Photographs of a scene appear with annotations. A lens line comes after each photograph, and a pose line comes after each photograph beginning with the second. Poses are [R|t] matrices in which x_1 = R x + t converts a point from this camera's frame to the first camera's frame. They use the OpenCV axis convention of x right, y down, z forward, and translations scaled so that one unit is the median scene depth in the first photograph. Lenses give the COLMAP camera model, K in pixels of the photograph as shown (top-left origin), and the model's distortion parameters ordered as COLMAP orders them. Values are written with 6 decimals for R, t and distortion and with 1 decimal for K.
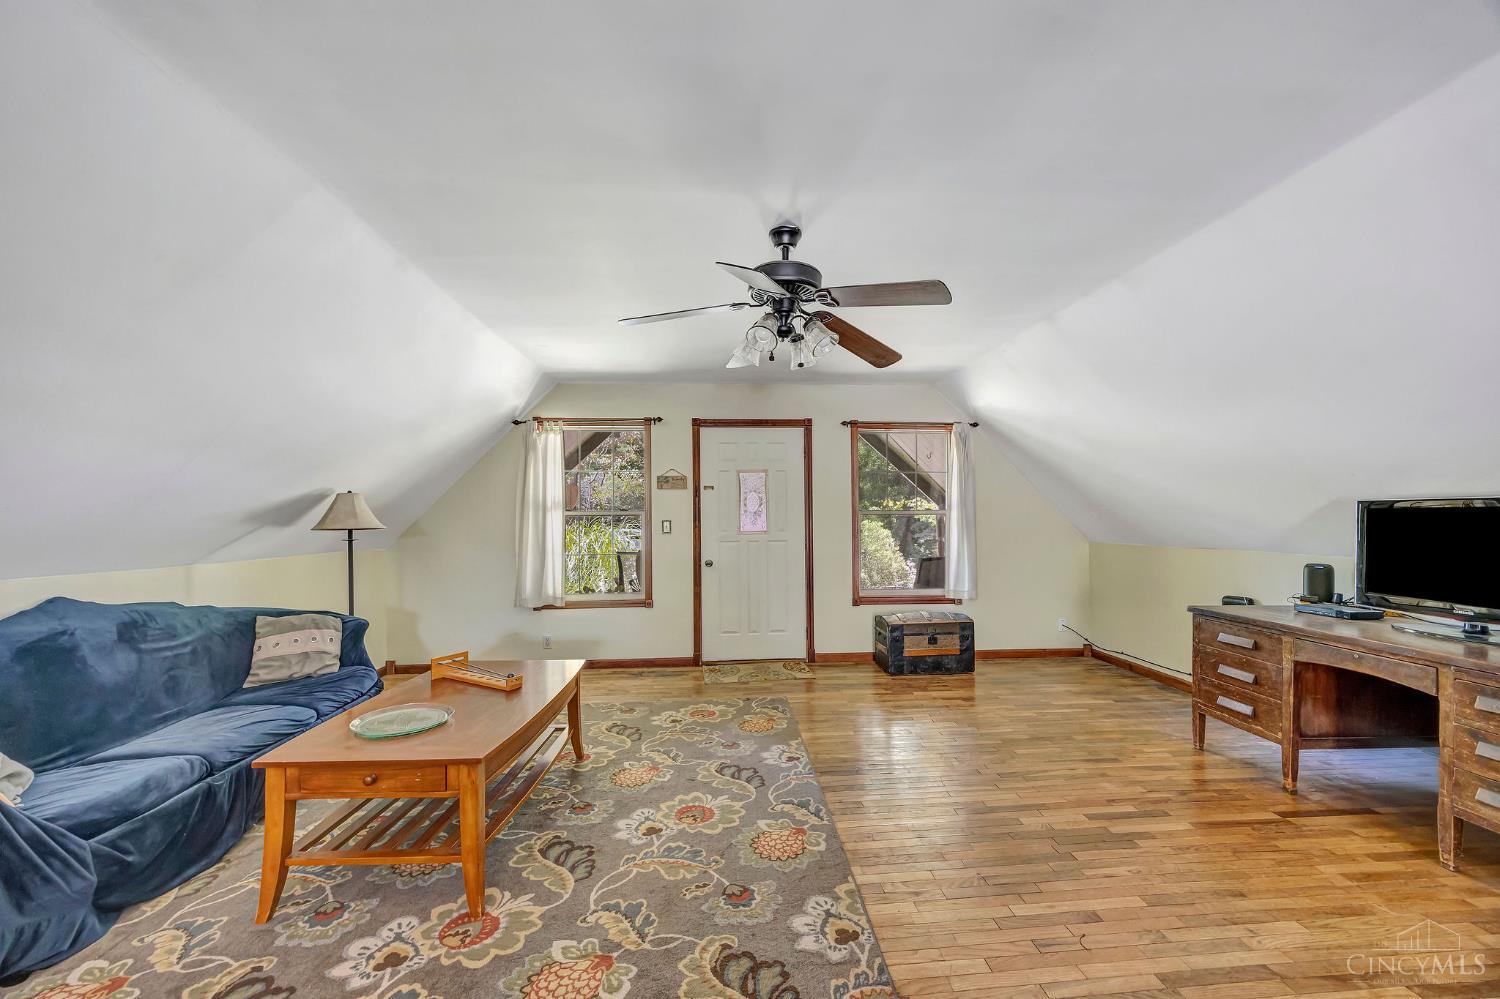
lens RADIAL K [[566.7, 0, 769.9], [0, 566.7, 520.0], [0, 0, 1]] dist [-0.002811, 0.000181]
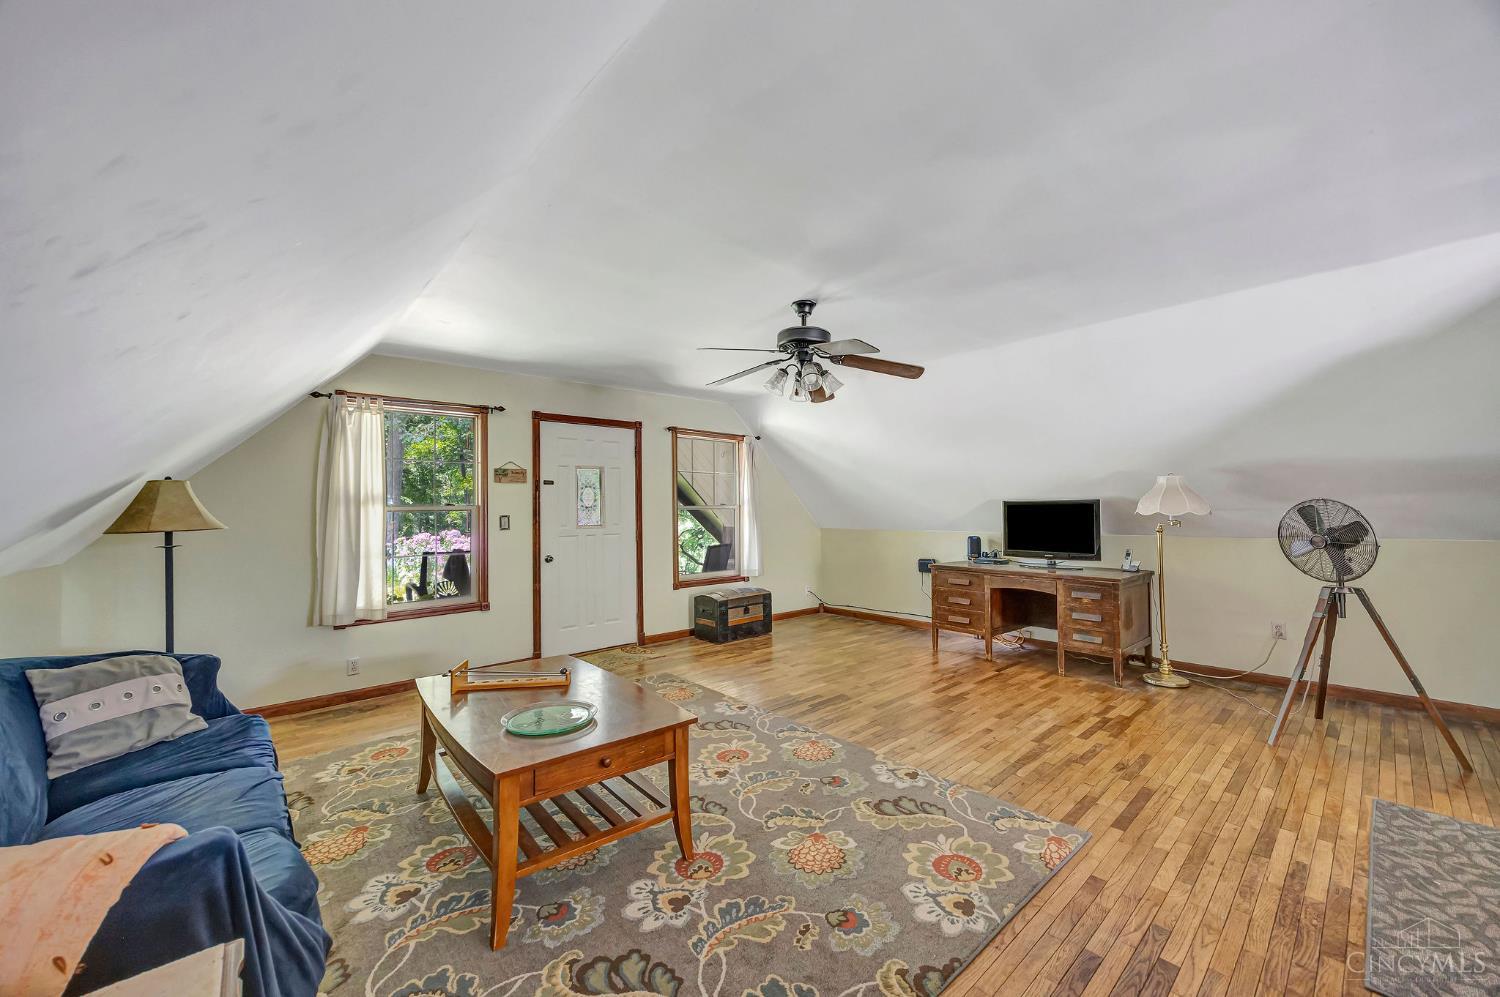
lens RADIAL K [[566.7, 0, 758.8], [0, 566.7, 497.6], [0, 0, 1]] dist [-0.002811, 0.000181]
pose [[0.796987, 0.009567, 0.603920, -0.438118], [0.008083, 0.999616, -0.026502, -0.001087], [-0.603942, 0.026003, 0.796604, -0.008999]]
